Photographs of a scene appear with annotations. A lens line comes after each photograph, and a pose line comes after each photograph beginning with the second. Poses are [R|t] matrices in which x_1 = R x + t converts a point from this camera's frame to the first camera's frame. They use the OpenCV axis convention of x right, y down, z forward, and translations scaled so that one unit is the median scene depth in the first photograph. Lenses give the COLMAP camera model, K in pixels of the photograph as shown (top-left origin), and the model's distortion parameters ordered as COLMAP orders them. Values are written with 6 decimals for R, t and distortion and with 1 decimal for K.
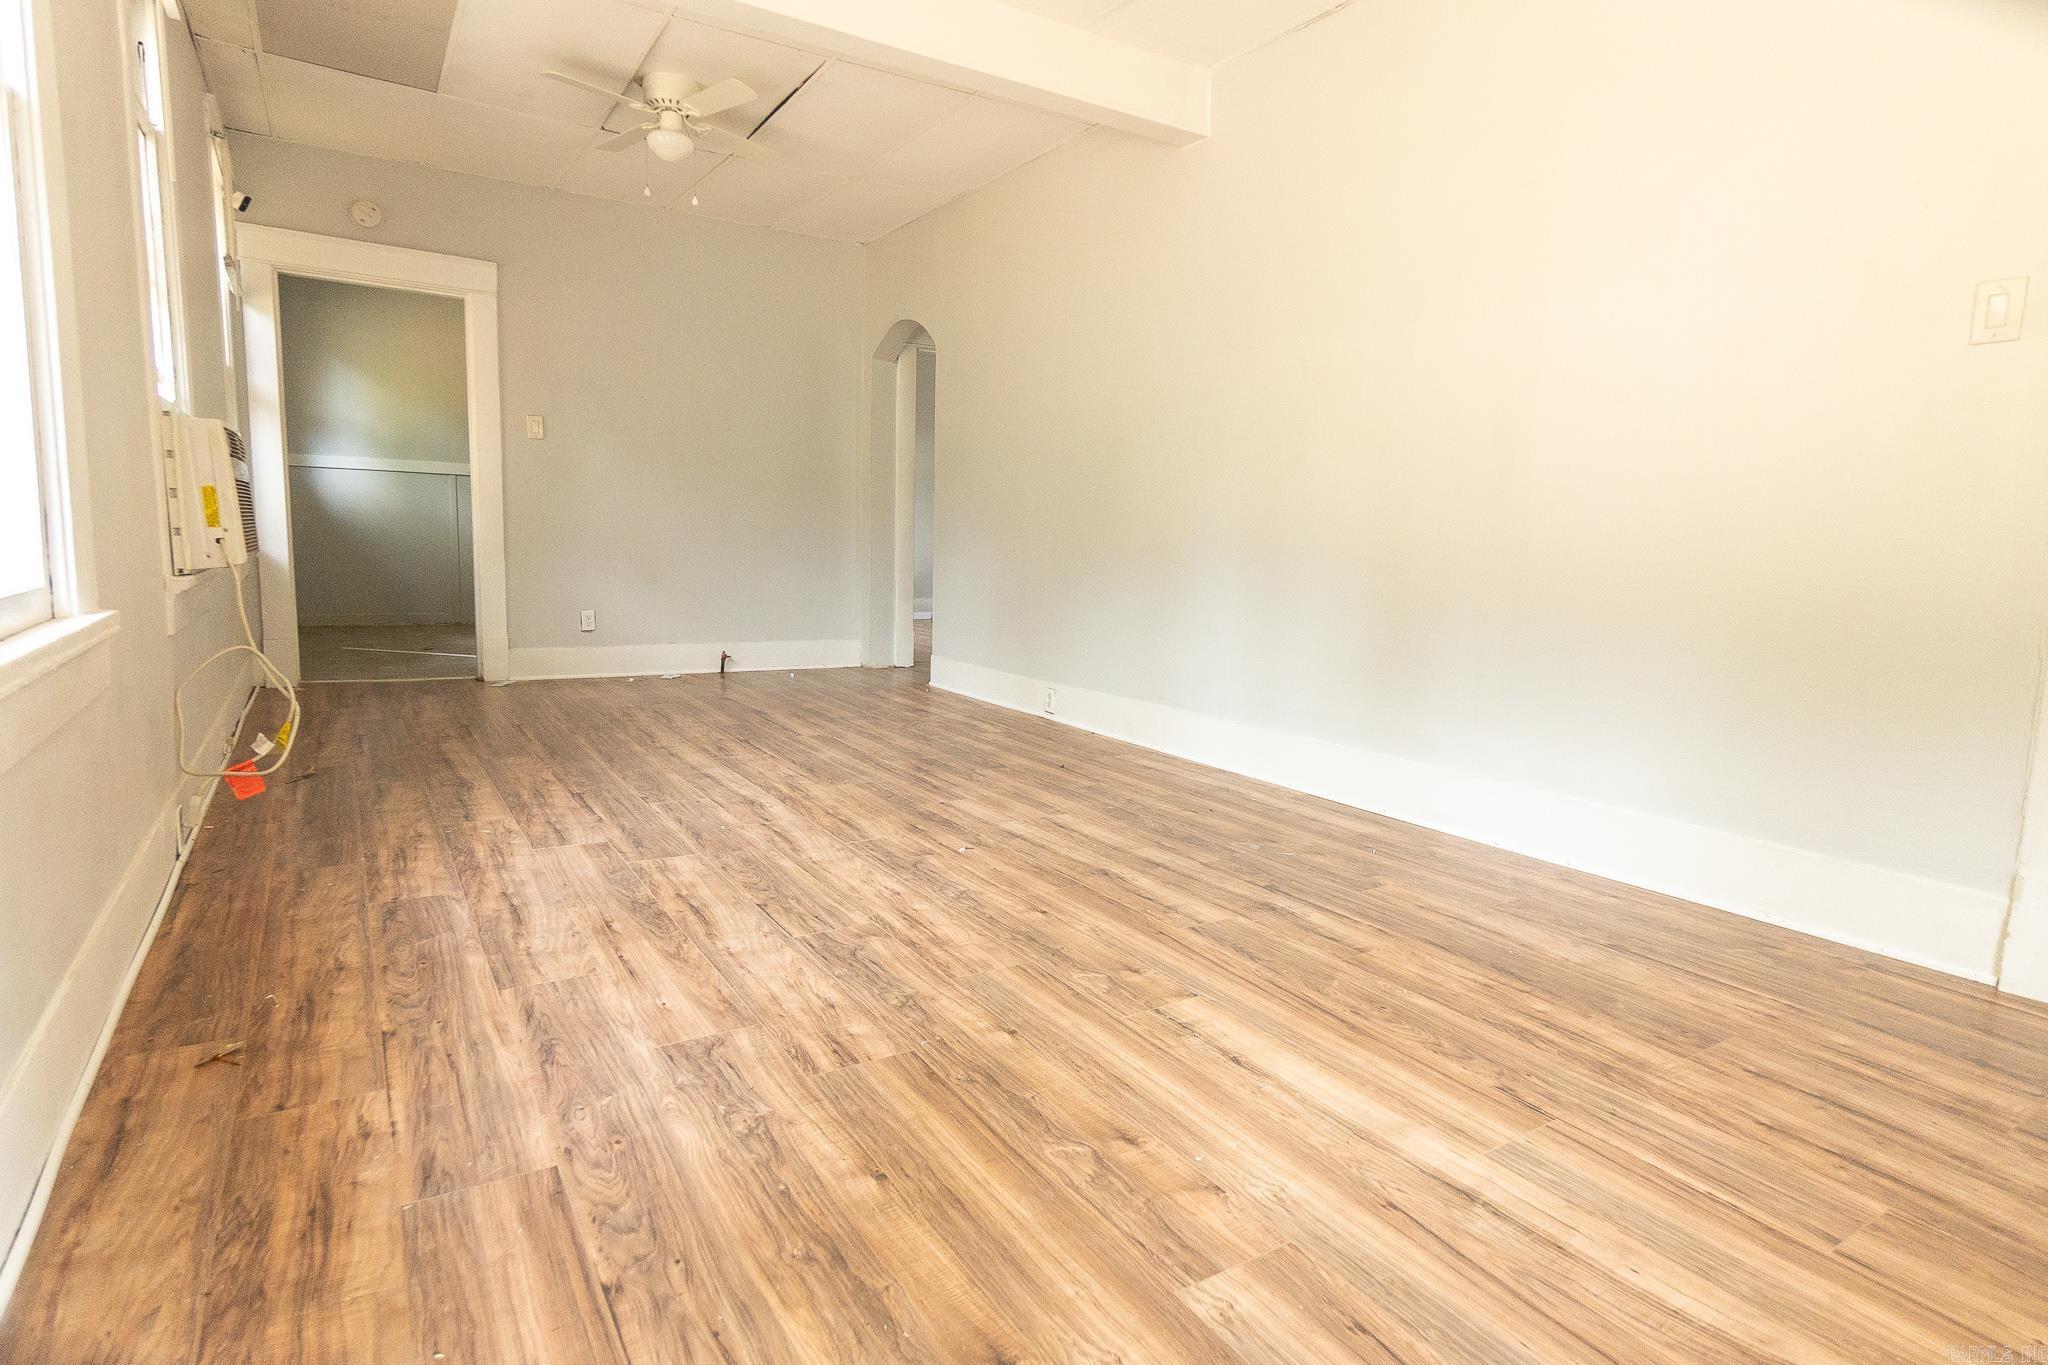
lens RADIAL K [[1092.0, 0, 1023.8], [0, 1092.0, 677.1], [0, 0, 1]] dist [-0.001186, 0.000938]
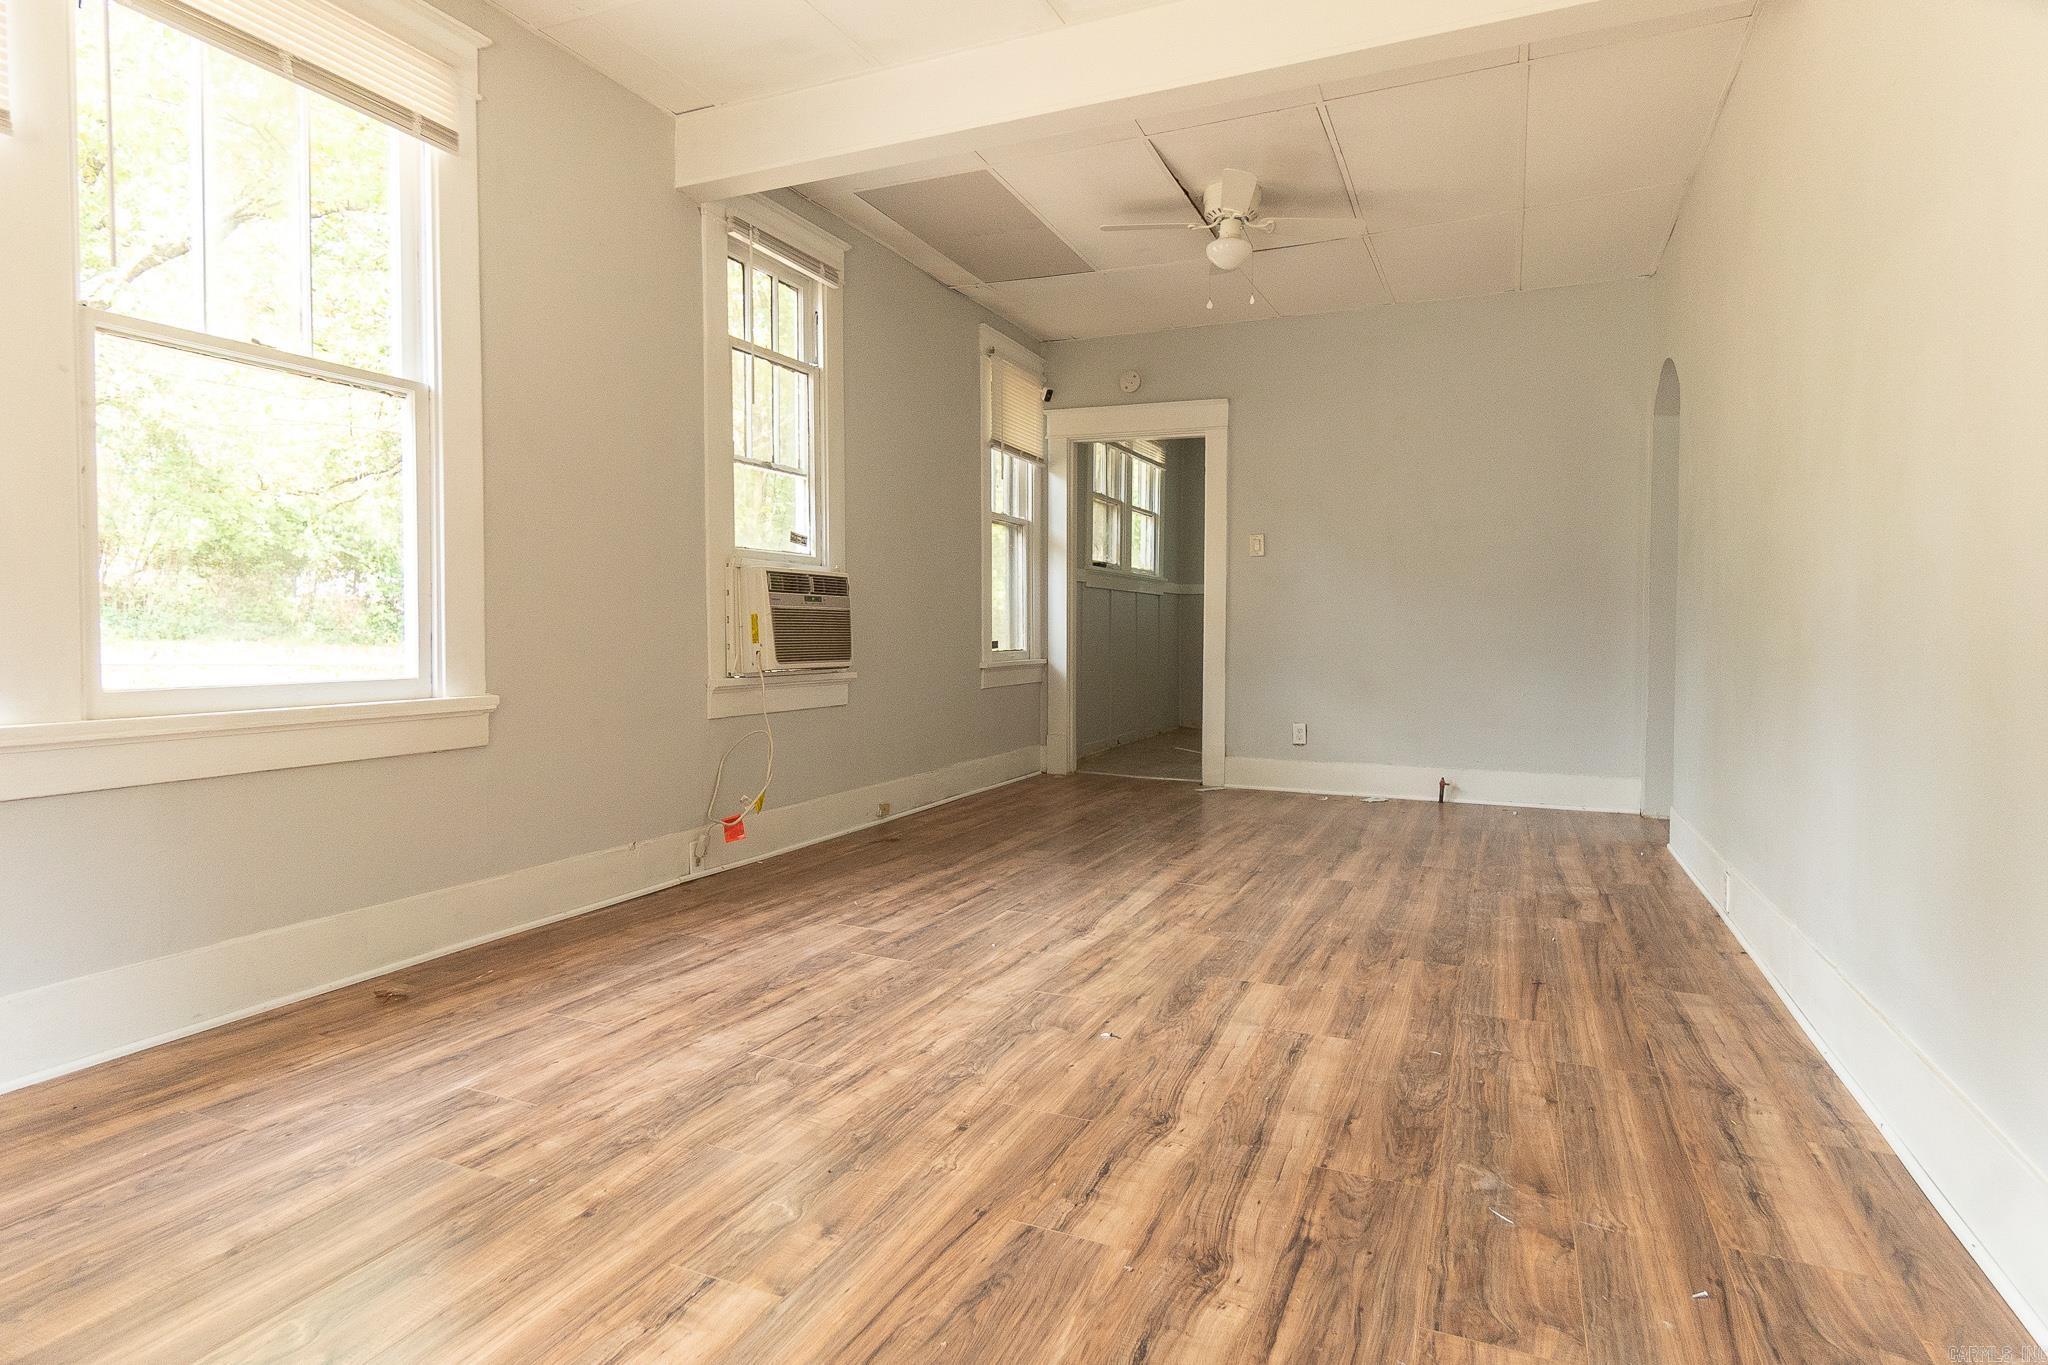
lens RADIAL K [[1092.0, 0, 1016.8], [0, 1092.0, 673.7], [0, 0, 1]] dist [-0.001186, 0.000938]
pose [[0.551959, 0.006354, -0.833847, 0.647585], [-0.097780, 0.993566, -0.057153, -0.056601], [0.828119, 0.113079, 0.549029, 0.563188]]
